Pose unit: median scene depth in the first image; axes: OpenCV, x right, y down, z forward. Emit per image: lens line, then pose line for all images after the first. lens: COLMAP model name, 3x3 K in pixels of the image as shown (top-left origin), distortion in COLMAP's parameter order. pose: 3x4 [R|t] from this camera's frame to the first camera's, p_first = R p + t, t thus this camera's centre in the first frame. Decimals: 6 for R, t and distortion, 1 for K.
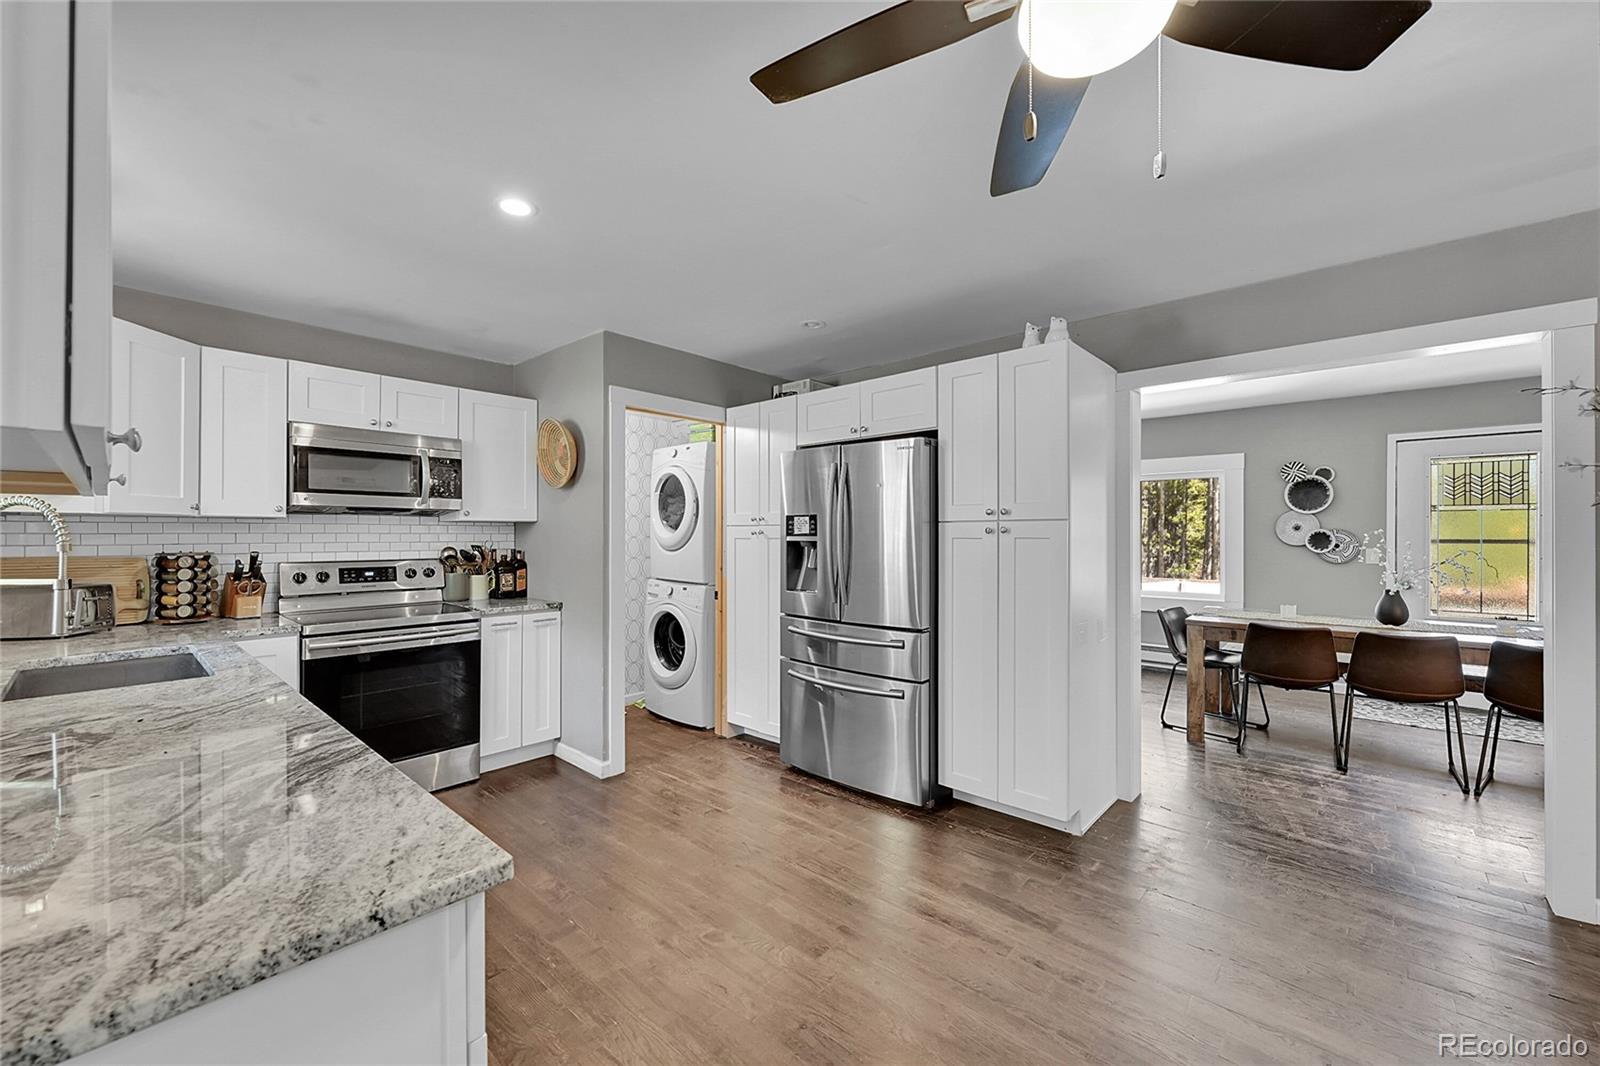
lens RADIAL K [[636.7, 0, 817.0], [0, 636.7, 533.5], [0, 0, 1]] dist [0.000403, 0.000042]
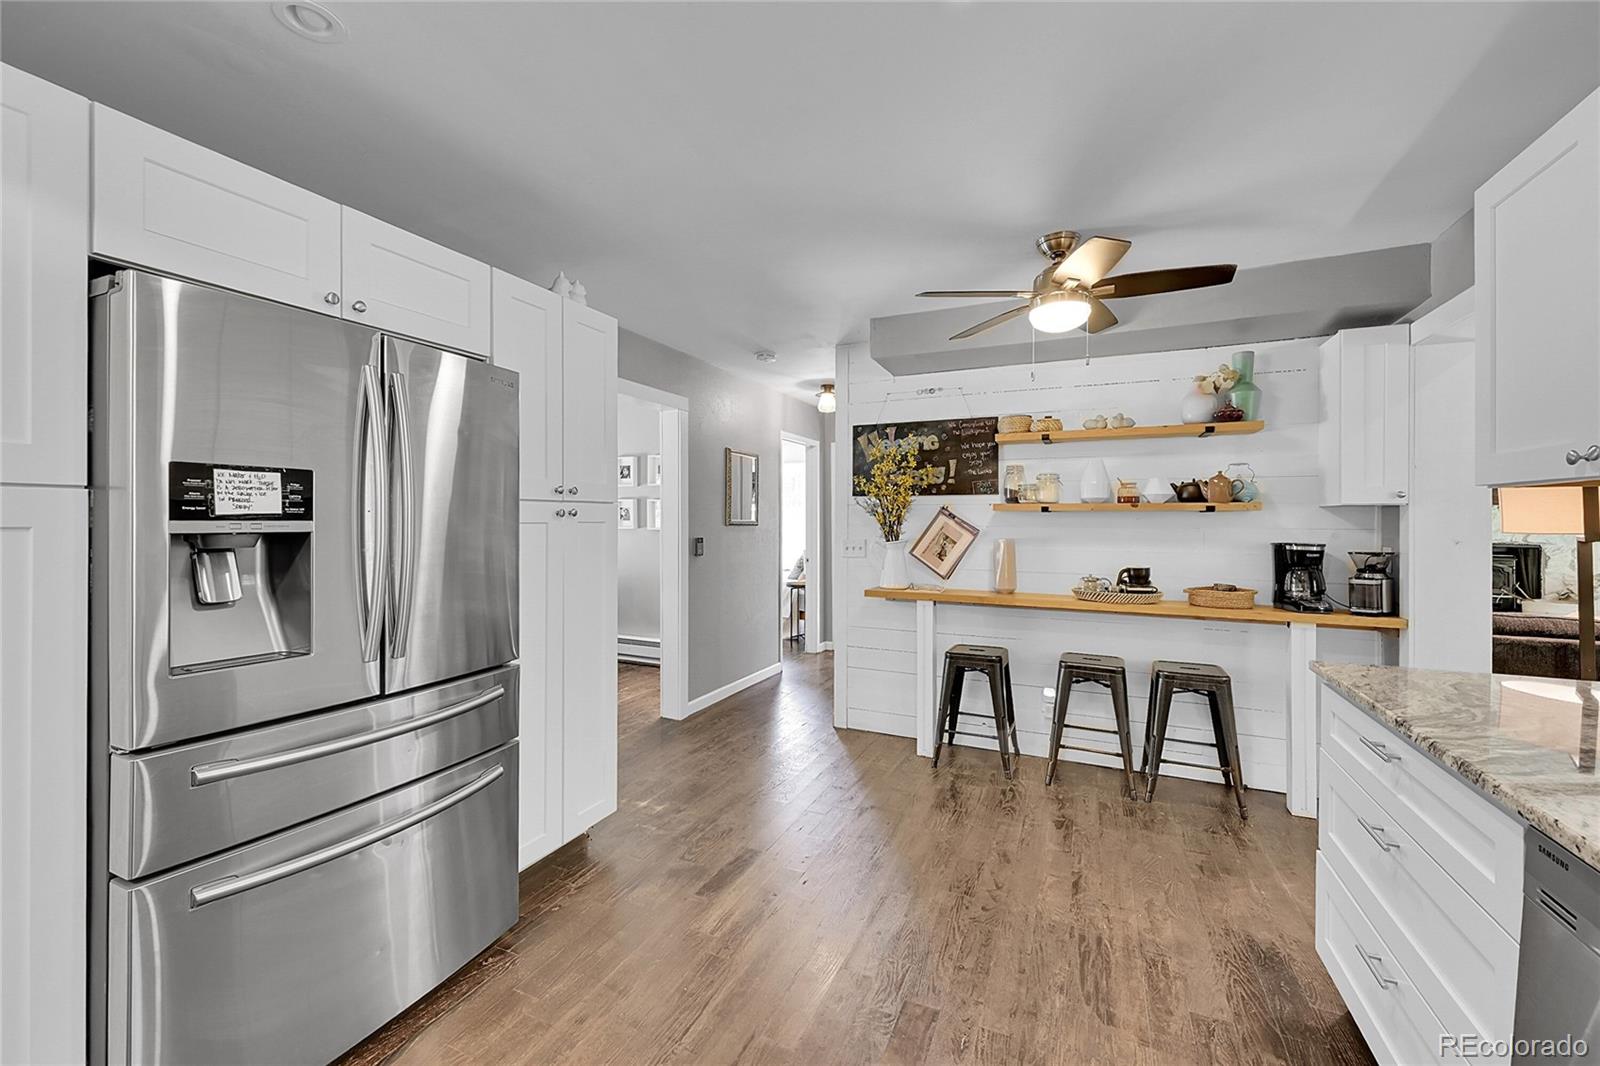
lens RADIAL K [[636.7, 0, 804.9], [0, 636.7, 522.4], [0, 0, 1]] dist [0.000403, 0.000042]
pose [[-0.289215, -0.006558, 0.957242, -0.505434], [-0.008994, 0.999951, 0.004133, 0.000789], [-0.957222, -0.007414, -0.289260, 0.805239]]
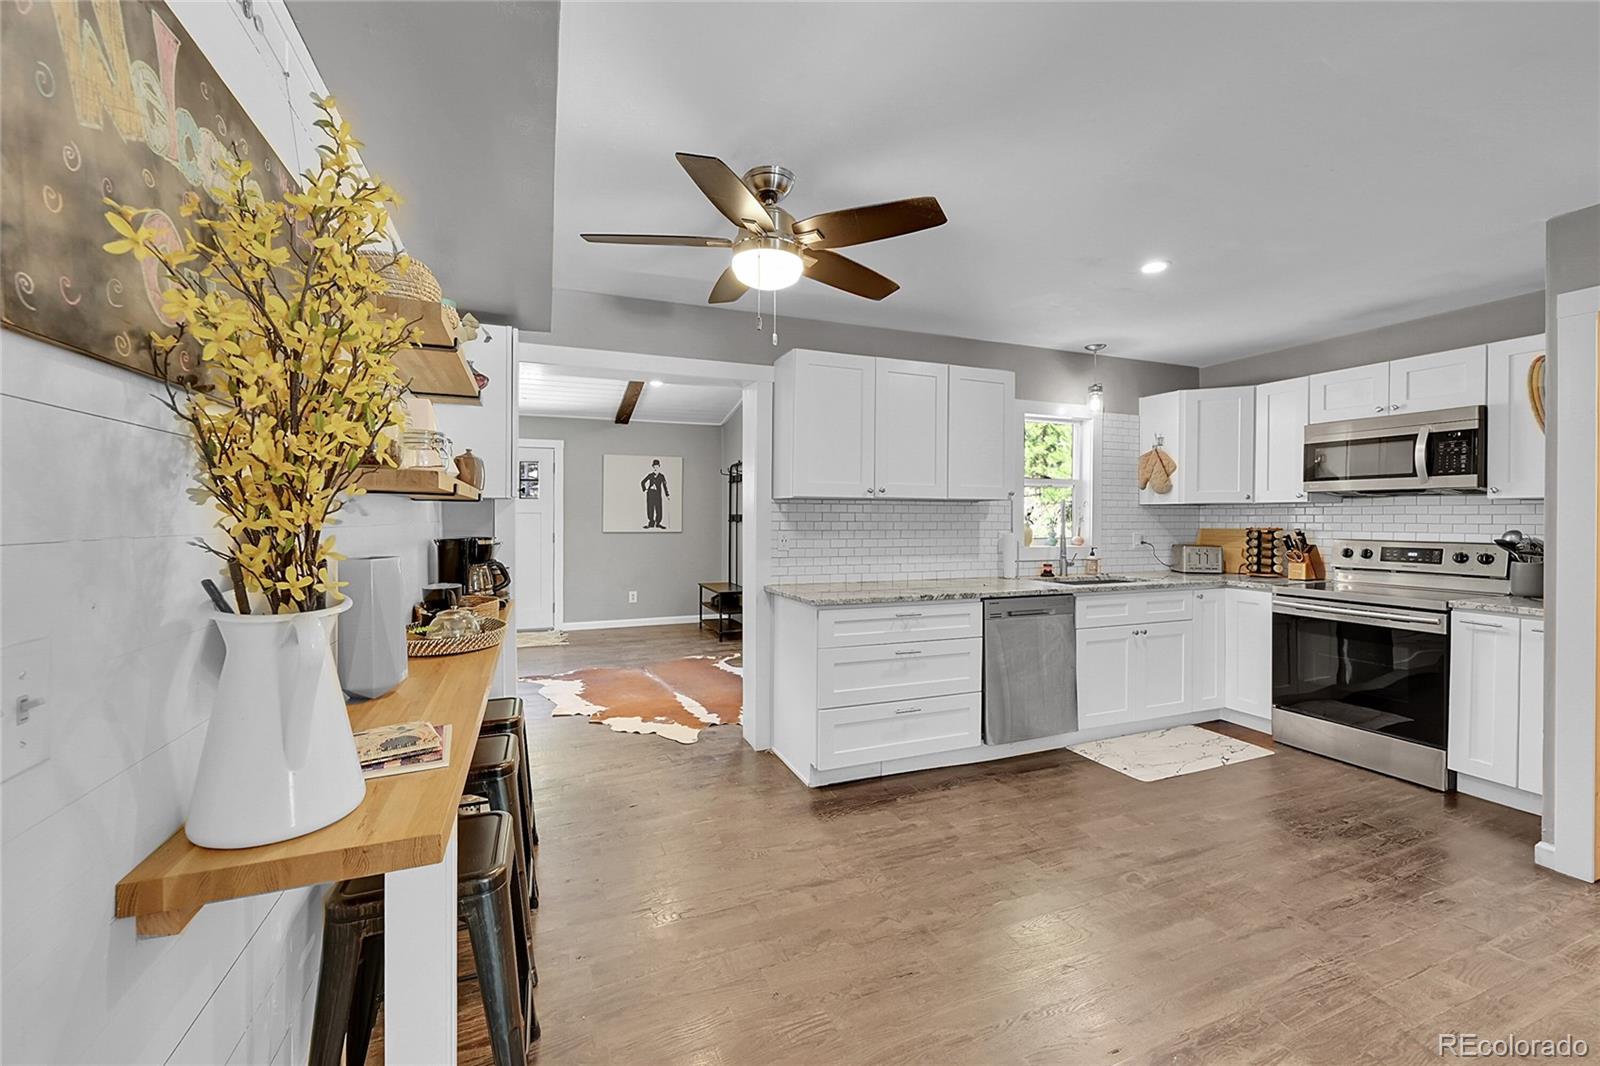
lens RADIAL K [[636.7, 0, 786.0], [0, 636.7, 522.1], [0, 0, 1]] dist [0.000403, 0.000042]
pose [[-0.464364, 0.007822, -0.885610, 0.678264], [-0.001277, 0.999954, 0.009501, 0.003606], [0.885643, 0.005543, -0.464333, 0.604604]]
